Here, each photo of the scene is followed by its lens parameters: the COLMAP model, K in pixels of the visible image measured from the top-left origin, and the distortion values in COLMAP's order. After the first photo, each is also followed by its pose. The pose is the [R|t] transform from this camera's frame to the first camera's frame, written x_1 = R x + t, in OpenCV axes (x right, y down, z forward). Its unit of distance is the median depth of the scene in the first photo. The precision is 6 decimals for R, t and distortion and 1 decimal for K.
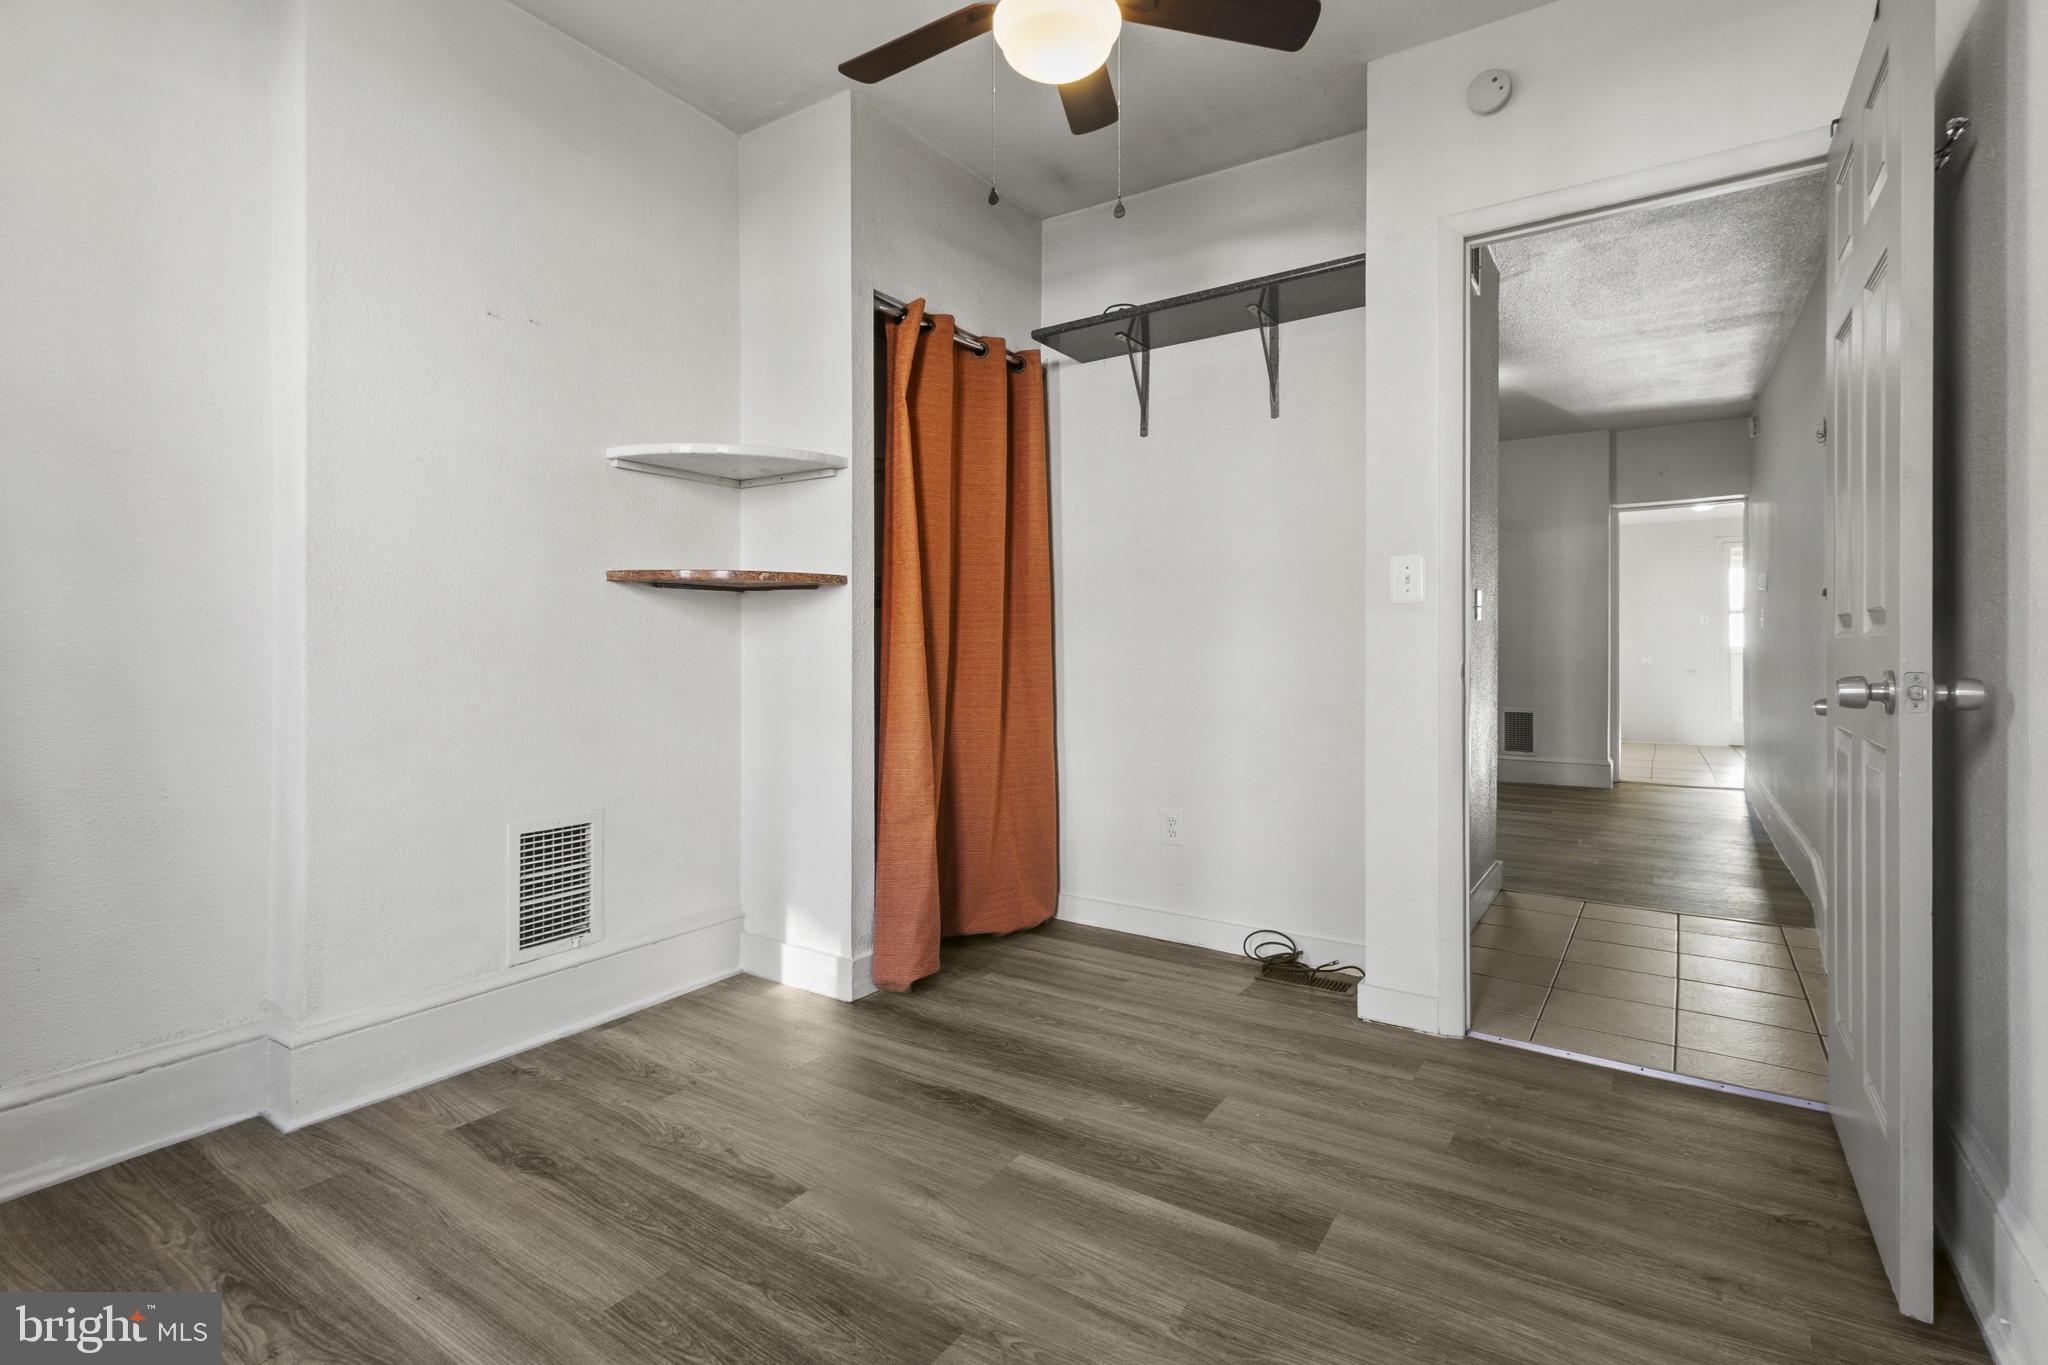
lens RADIAL K [[968.4, 0, 1043.5], [0, 968.4, 659.9], [0, 0, 1]] dist [0.007801, -0.000370]
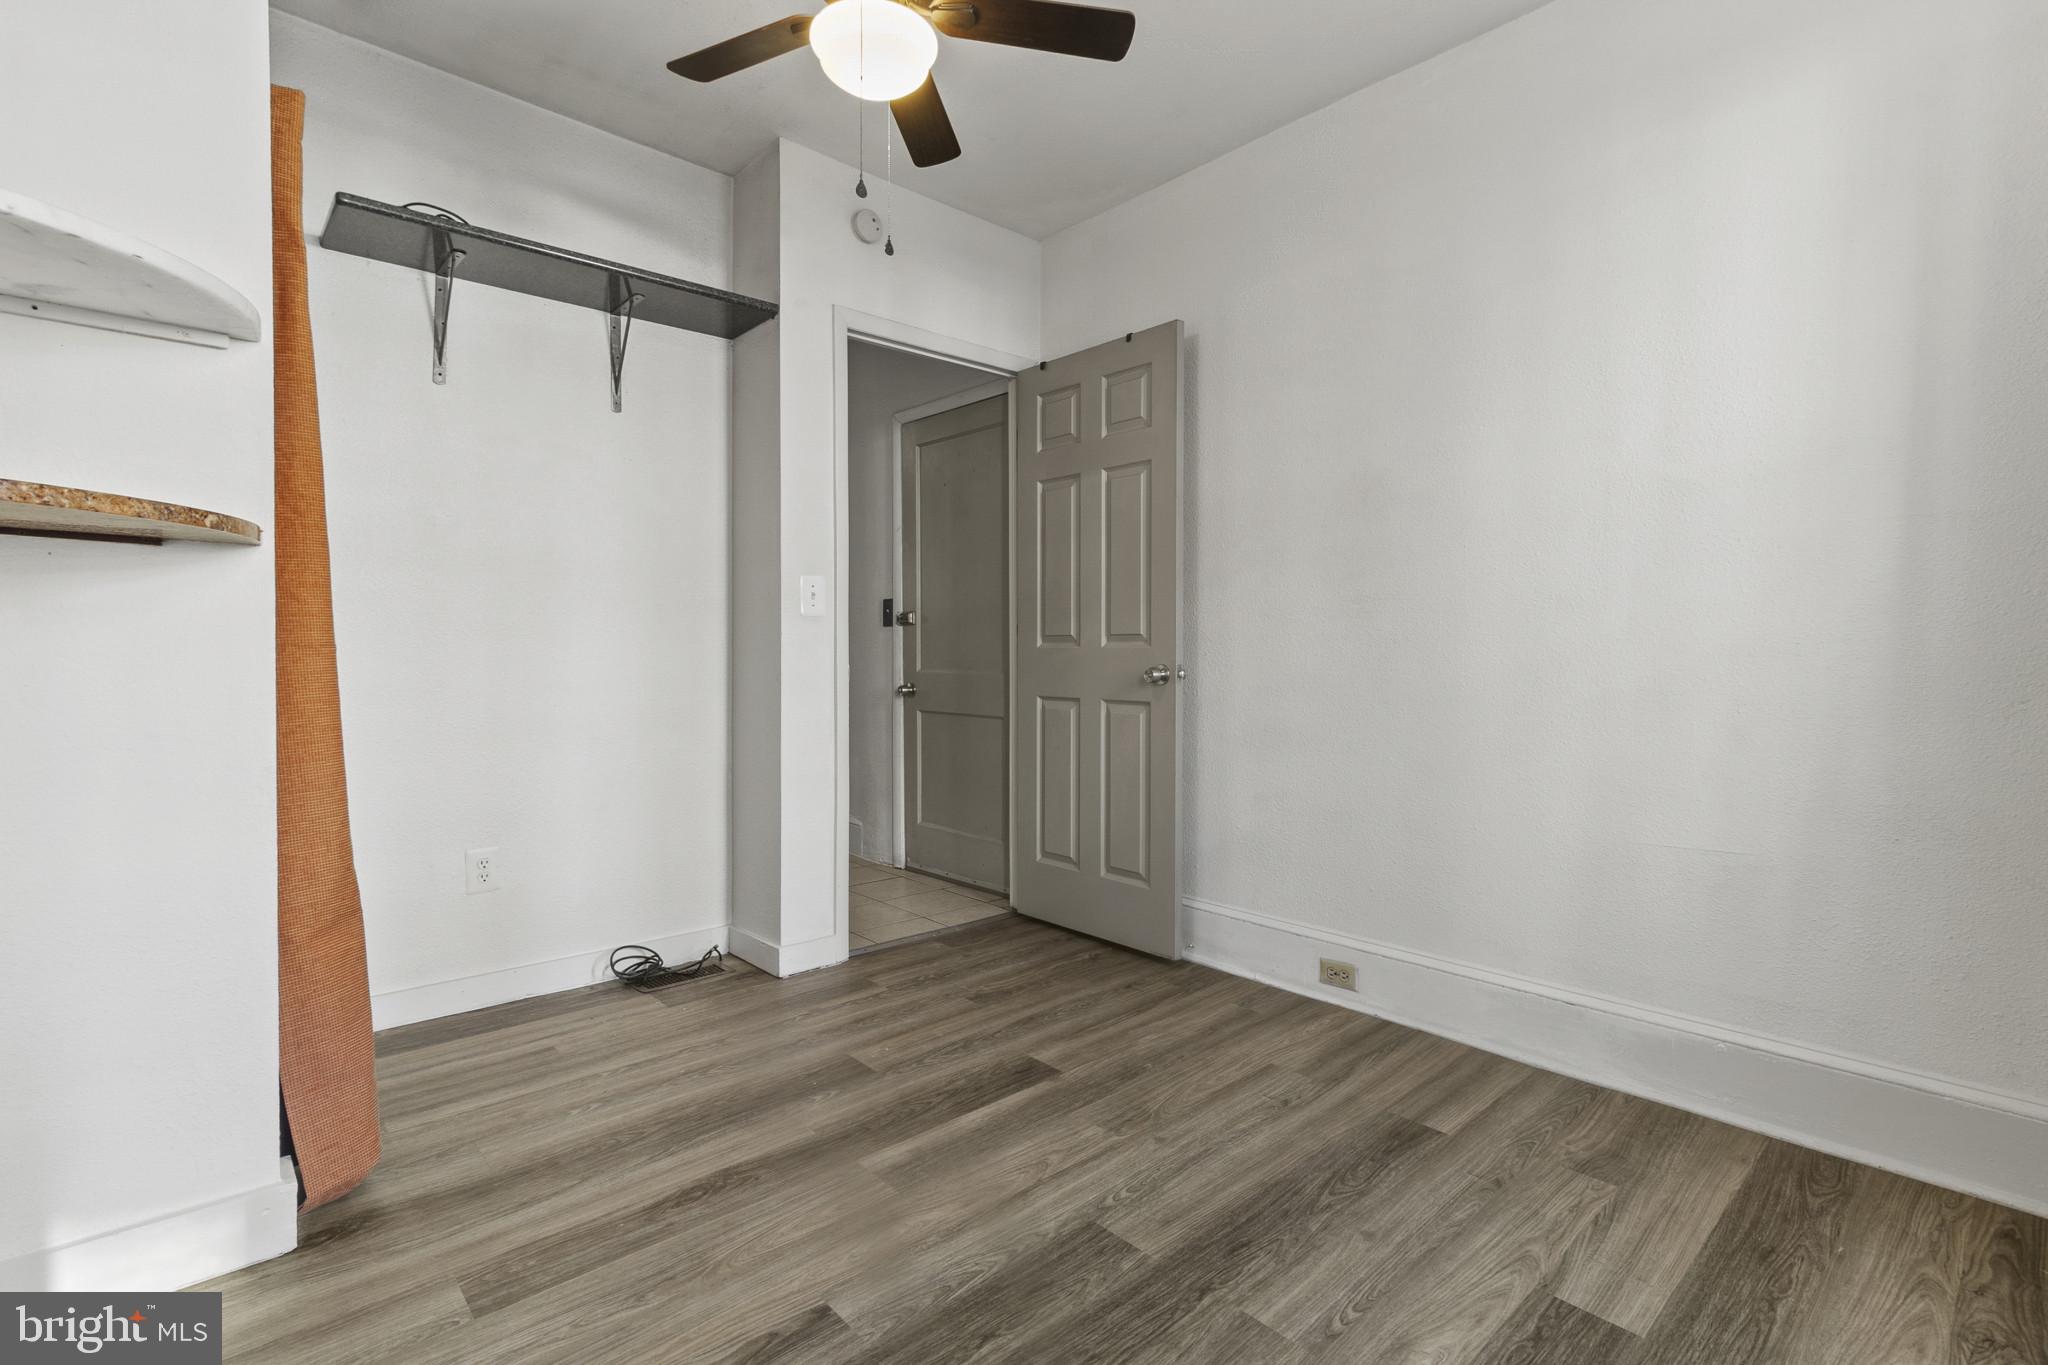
lens RADIAL K [[968.4, 0, 1043.5], [0, 968.4, 659.9], [0, 0, 1]] dist [0.007801, -0.000370]
pose [[0.222440, -0.006713, 0.974923, -0.806851], [0.007308, 0.999960, 0.005217, -0.008284], [-0.974919, 0.005965, 0.222480, 0.501499]]
